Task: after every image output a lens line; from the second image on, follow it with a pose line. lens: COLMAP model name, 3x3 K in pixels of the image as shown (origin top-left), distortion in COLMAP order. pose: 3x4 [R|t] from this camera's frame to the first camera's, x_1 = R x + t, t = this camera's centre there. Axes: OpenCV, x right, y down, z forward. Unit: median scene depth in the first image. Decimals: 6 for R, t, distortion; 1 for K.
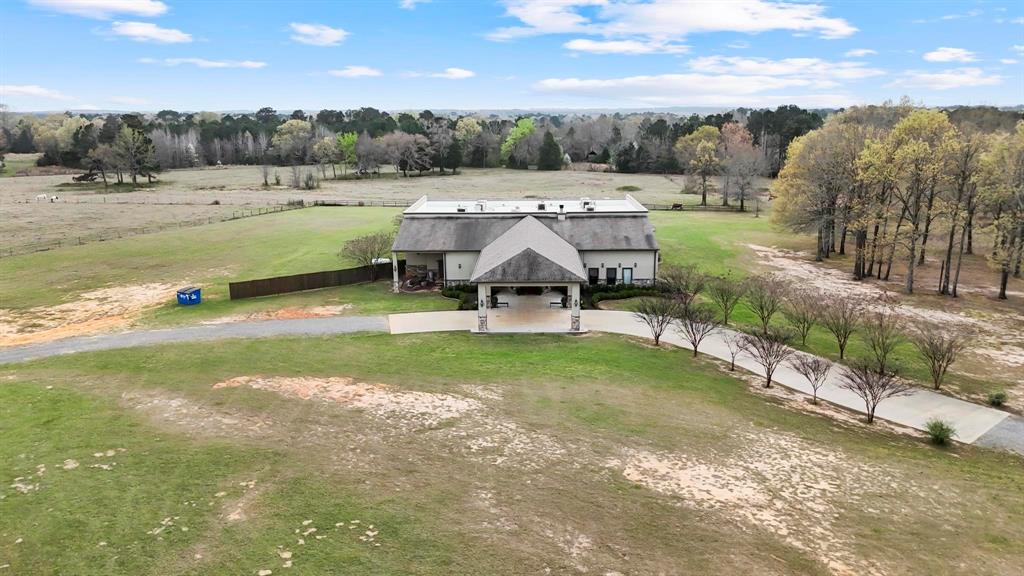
lens RADIAL K [[689.7, 0, 512.0], [0, 689.7, 288.0], [0, 0, 1]] dist [0.042730, -0.006361]
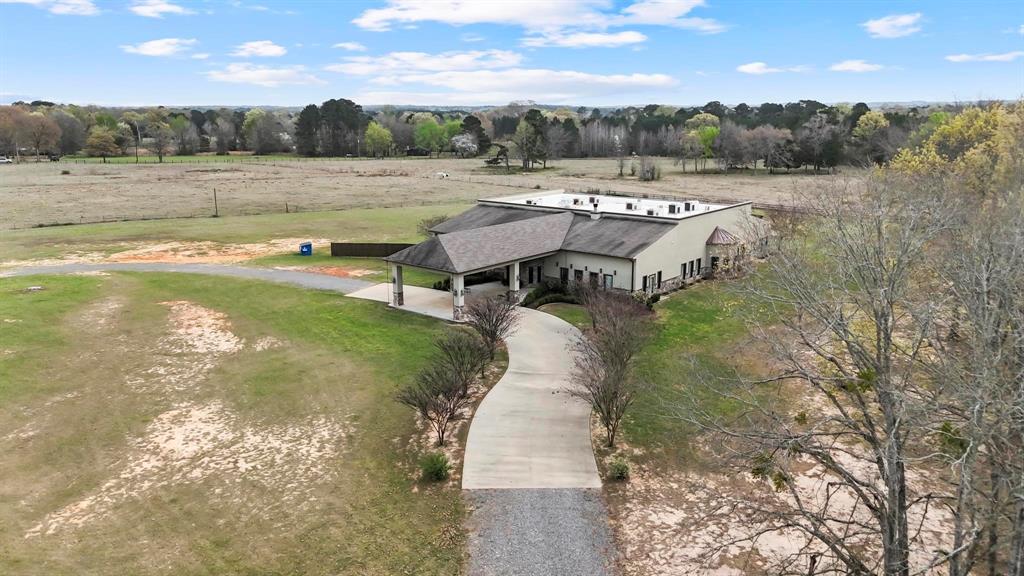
lens RADIAL K [[689.7, 0, 512.0], [0, 689.7, 288.0], [0, 0, 1]] dist [0.042730, -0.006361]
pose [[0.806740, 0.150783, -0.571346, 0.576351], [-0.145776, 0.987796, 0.054852, -0.041851], [0.572644, 0.039037, 0.818874, 0.156982]]
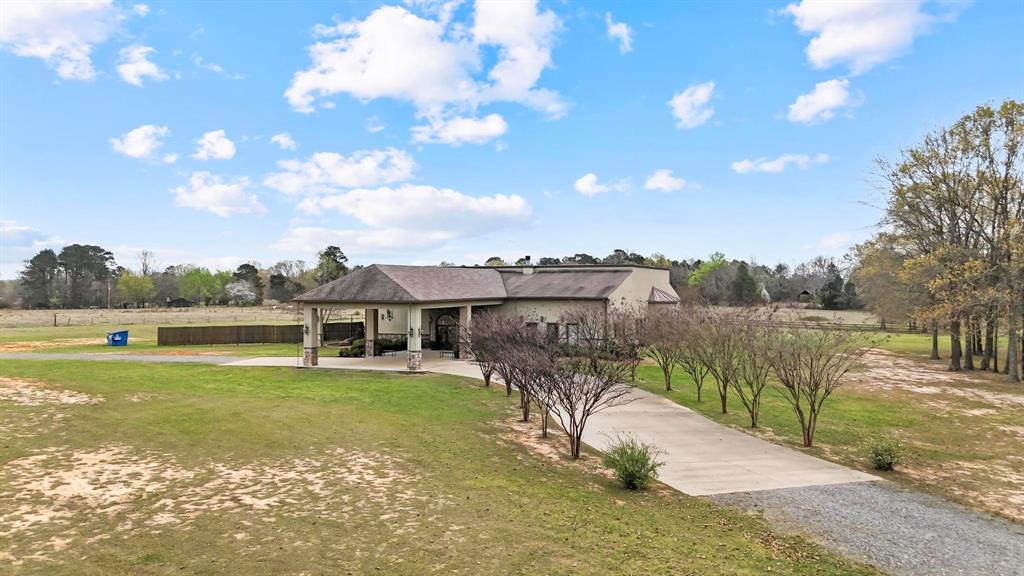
lens RADIAL K [[723.4, 0, 514.7], [0, 723.4, 251.7], [0, 0, 1]] dist [0.000858, -0.001467]
pose [[0.948884, 0.000550, -0.315624, 0.344950], [-0.084253, 0.964152, -0.251618, 0.096830], [0.304171, 0.265348, 0.914915, 0.224280]]
